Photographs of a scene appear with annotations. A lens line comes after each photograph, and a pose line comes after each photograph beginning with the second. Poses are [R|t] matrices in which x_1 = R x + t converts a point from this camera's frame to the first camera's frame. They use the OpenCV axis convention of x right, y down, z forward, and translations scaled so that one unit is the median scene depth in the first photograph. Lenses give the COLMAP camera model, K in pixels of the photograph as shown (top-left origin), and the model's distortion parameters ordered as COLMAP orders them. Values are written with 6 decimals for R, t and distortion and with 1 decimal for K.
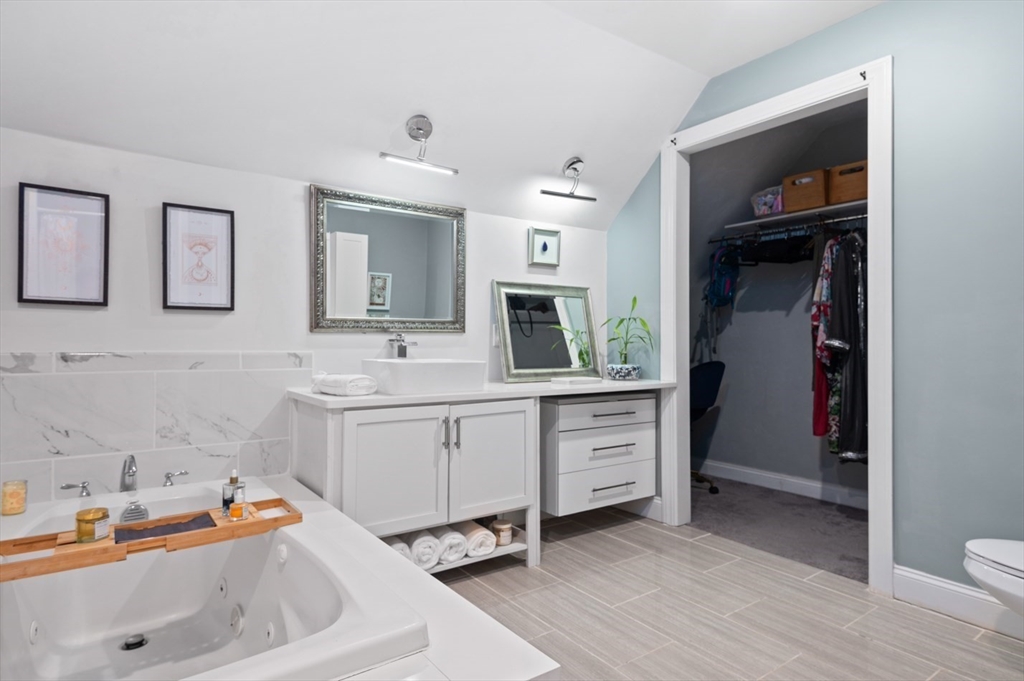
lens RADIAL K [[563.3, 0, 512.0], [0, 563.3, 340.5], [0, 0, 1]] dist [0.005248, -0.011689]
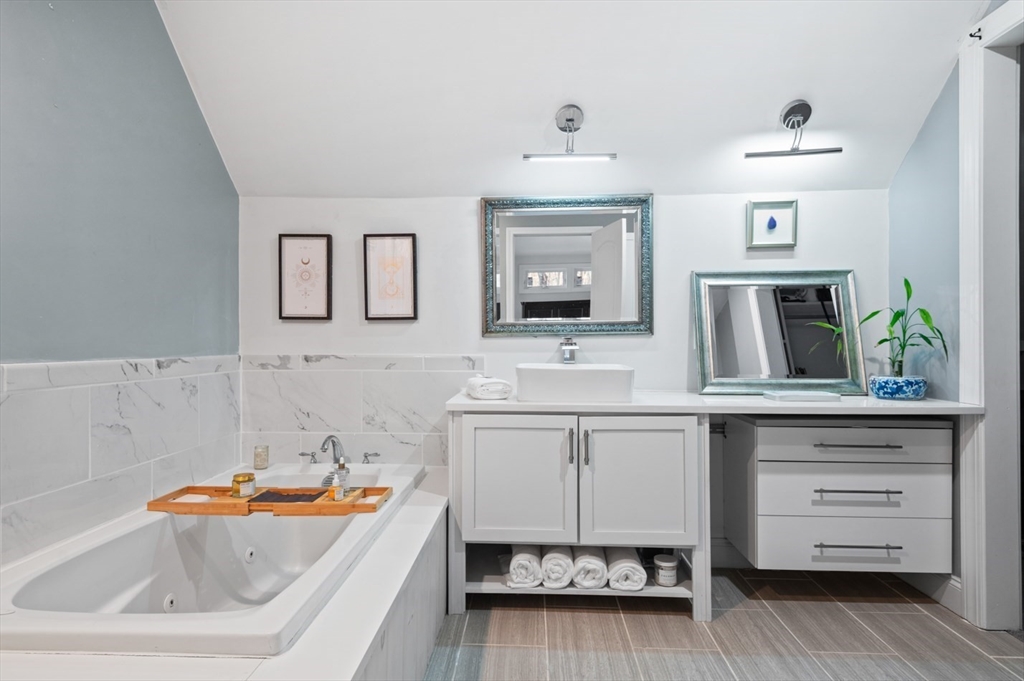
lens RADIAL K [[563.3, 0, 512.0], [0, 563.3, 340.5], [0, 0, 1]] dist [0.005248, -0.011689]
pose [[0.776413, -0.003435, -0.630215, 0.314150], [0.008544, 0.999951, 0.005075, -0.011331], [0.630166, -0.009325, 0.776404, 0.182592]]
